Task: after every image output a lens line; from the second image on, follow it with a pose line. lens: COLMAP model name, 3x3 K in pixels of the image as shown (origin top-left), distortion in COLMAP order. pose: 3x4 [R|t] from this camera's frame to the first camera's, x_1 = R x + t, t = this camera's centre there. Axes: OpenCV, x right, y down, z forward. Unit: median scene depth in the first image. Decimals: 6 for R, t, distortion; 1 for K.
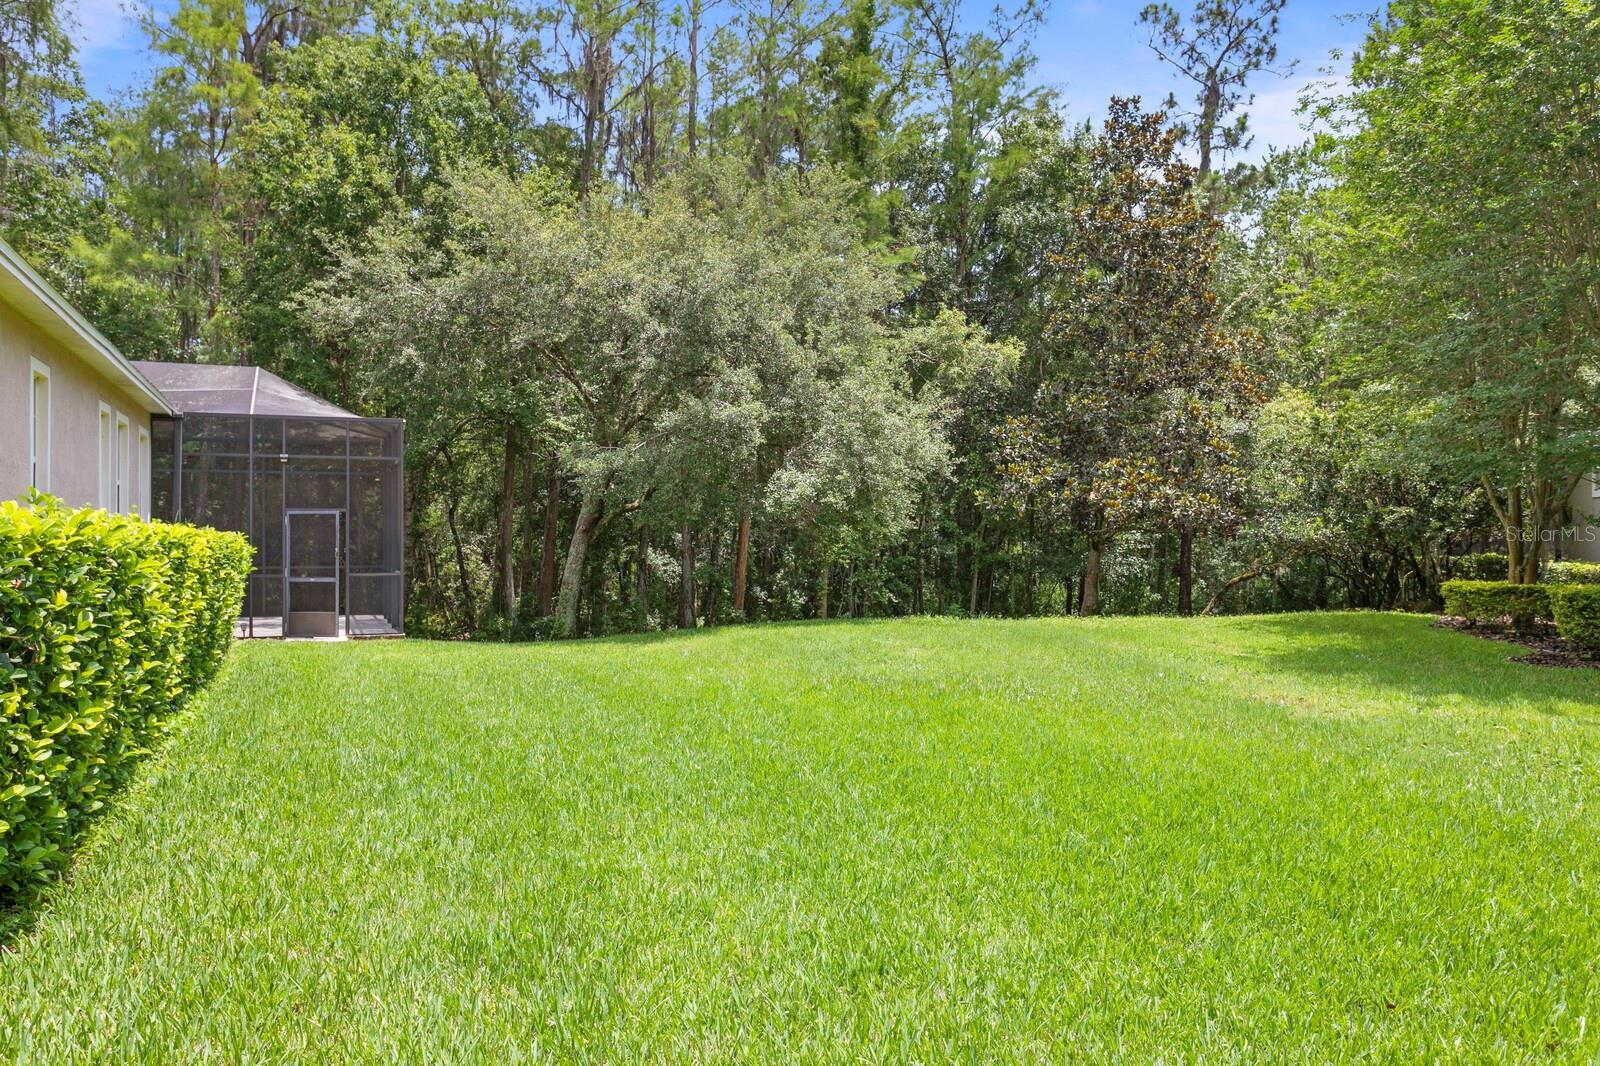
lens RADIAL K [[1231.8, 0, 800.6], [0, 1231.8, 524.7], [0, 0, 1]] dist [-0.000945, 0.000770]
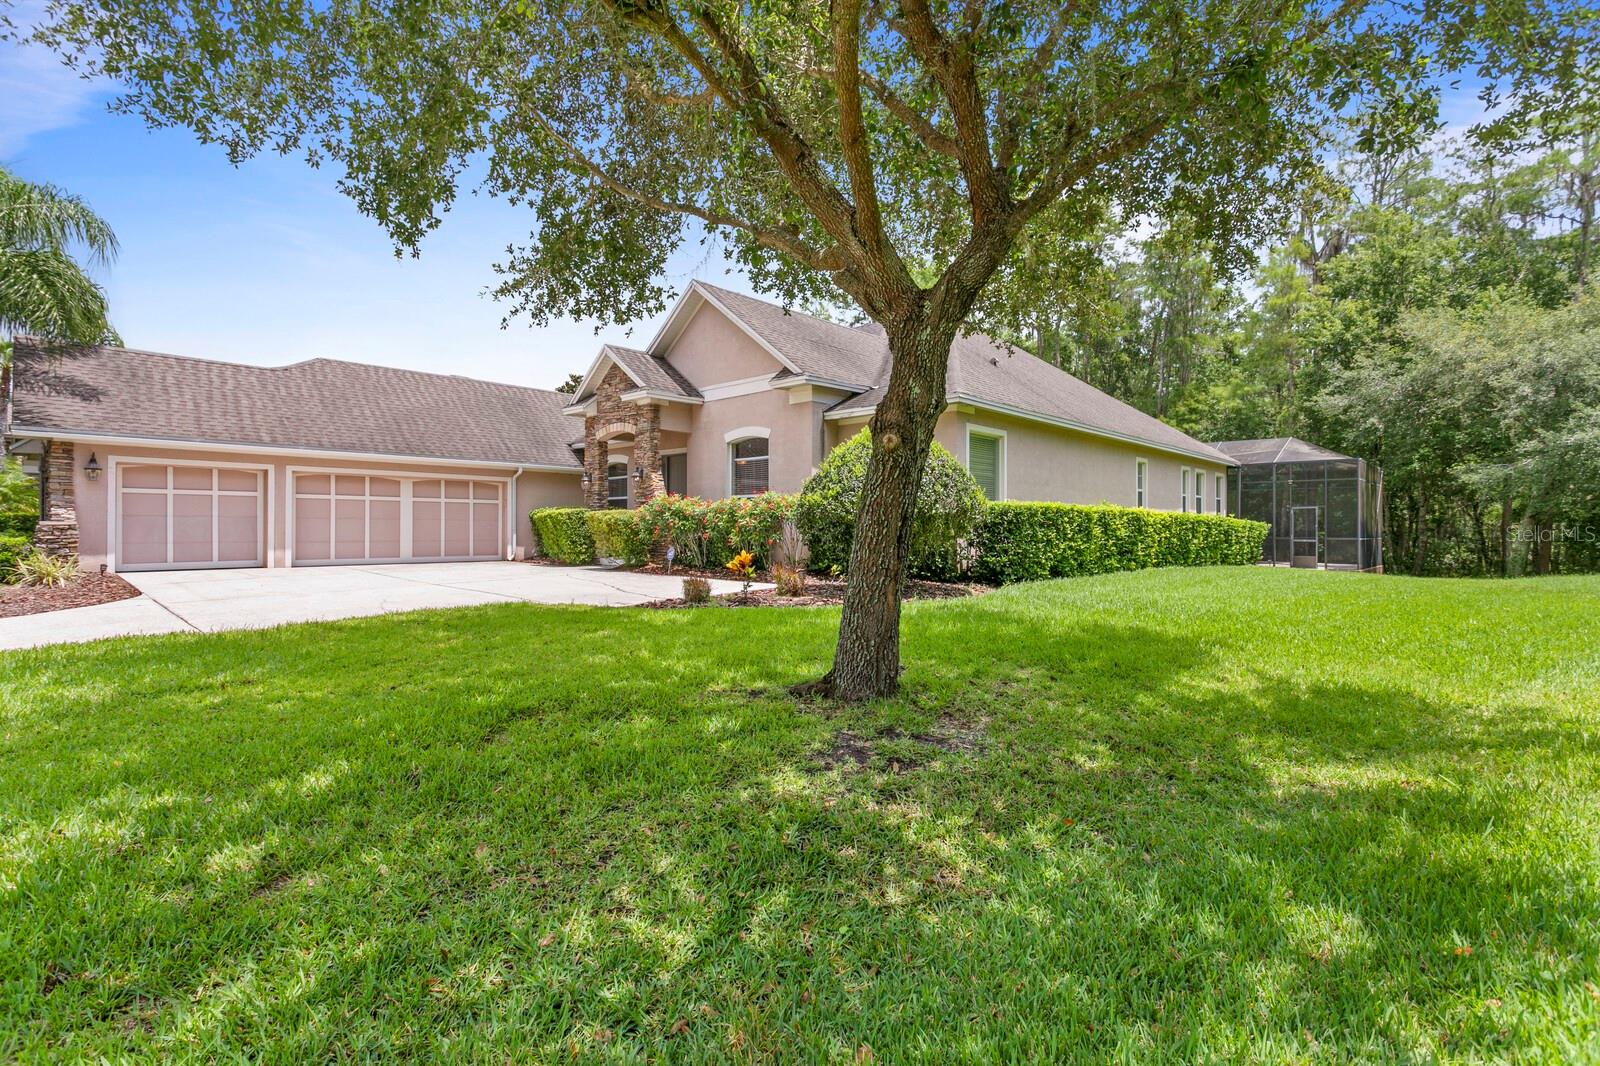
lens RADIAL K [[763.3, 0, 799.0], [0, 763.3, 529.4], [0, 0, 1]] dist [0.004776, 0.000100]
pose [[0.420674, 0.000802, -0.907212, 0.345523], [0.005851, 0.999976, 0.003597, 0.014138], [0.907193, -0.006821, 0.420659, -0.256681]]
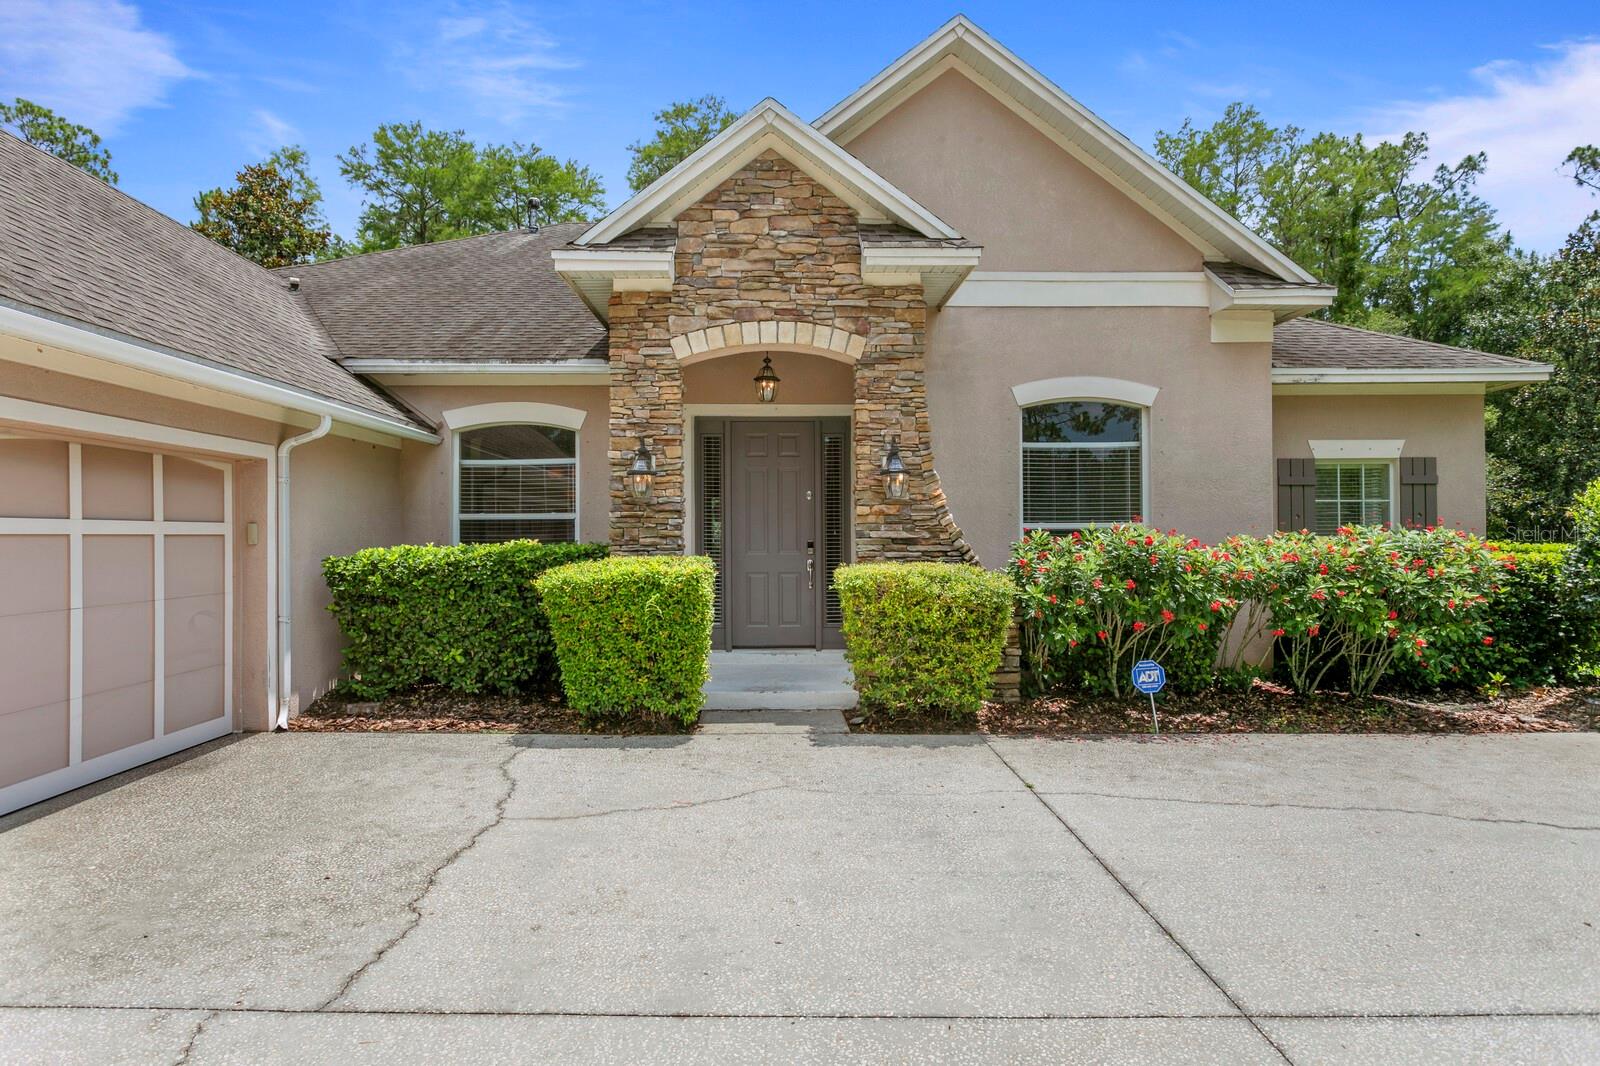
lens RADIAL K [[902.4, 0, 789.7], [0, 902.4, 525.0], [0, 0, 1]] dist [-0.003113, -0.000301]
pose [[0.933553, -0.008537, -0.358338, -0.297611], [0.007436, 0.999962, -0.004451, -0.014180], [0.358362, 0.001491, 0.933581, -0.405995]]
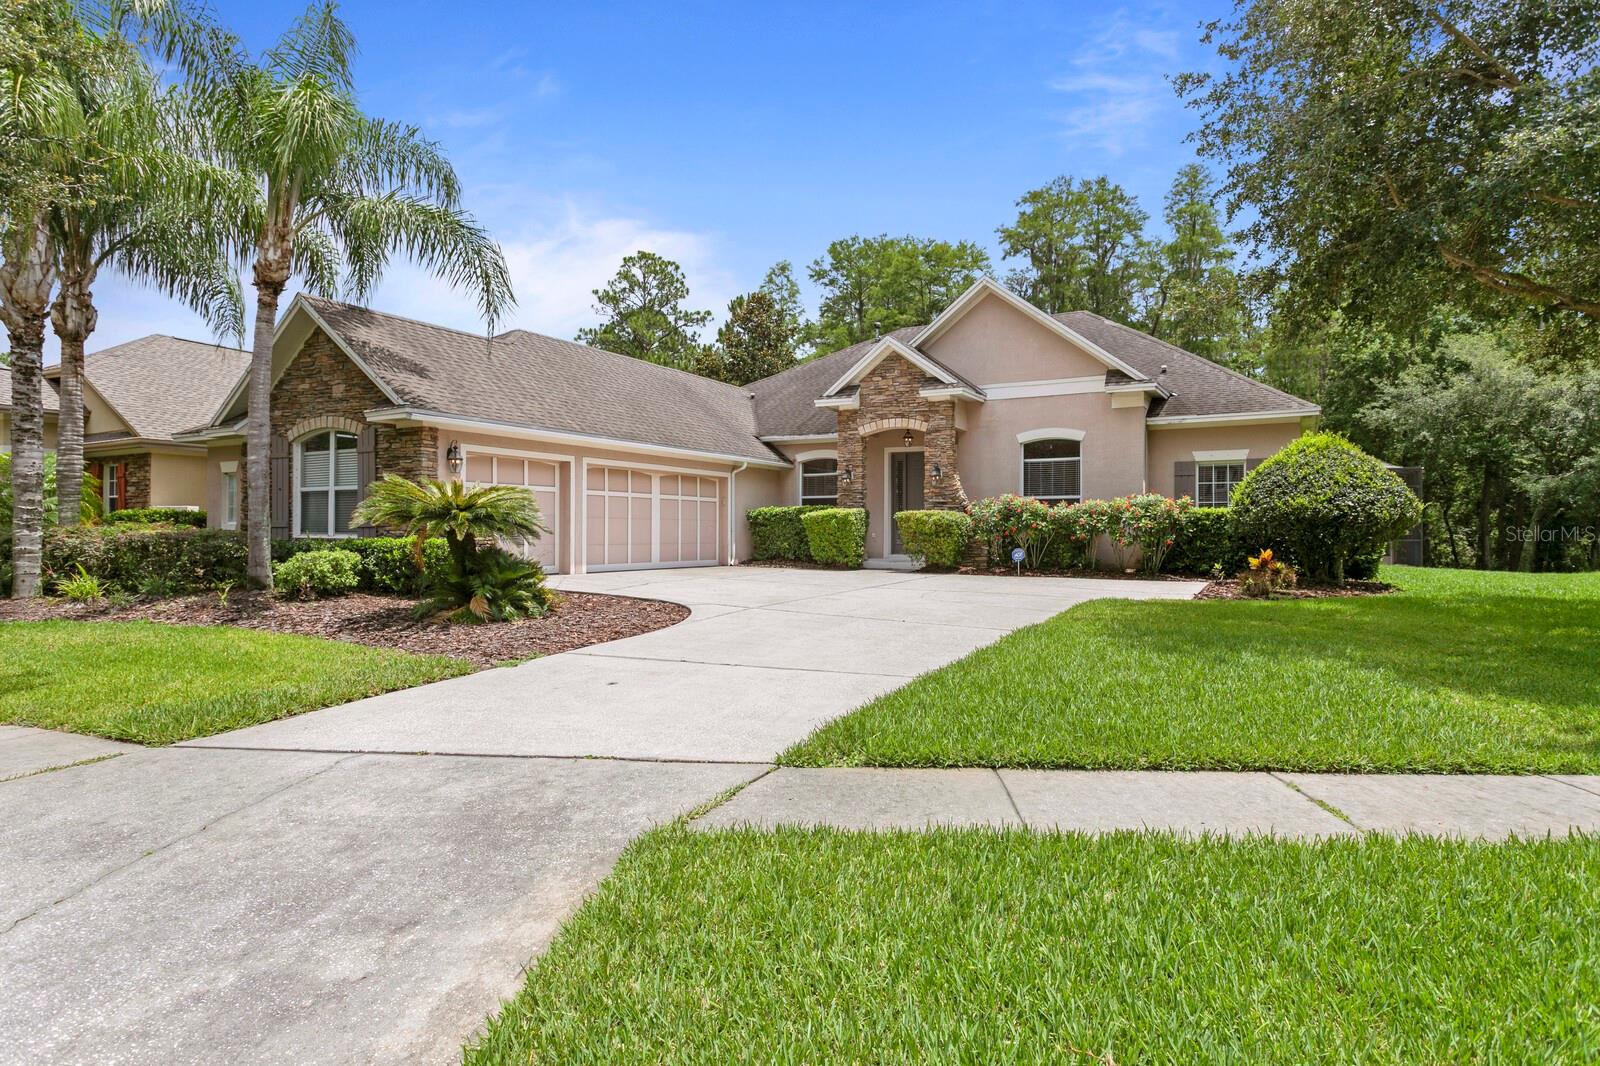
lens RADIAL K [[902.4, 0, 786.7], [0, 902.4, 520.3], [0, 0, 1]] dist [-0.003113, -0.000301]
pose [[0.622288, -0.009875, -0.782726, 0.179042], [0.003336, 0.999945, -0.009964, 0.013962], [0.782781, 0.003590, 0.622287, -0.707319]]
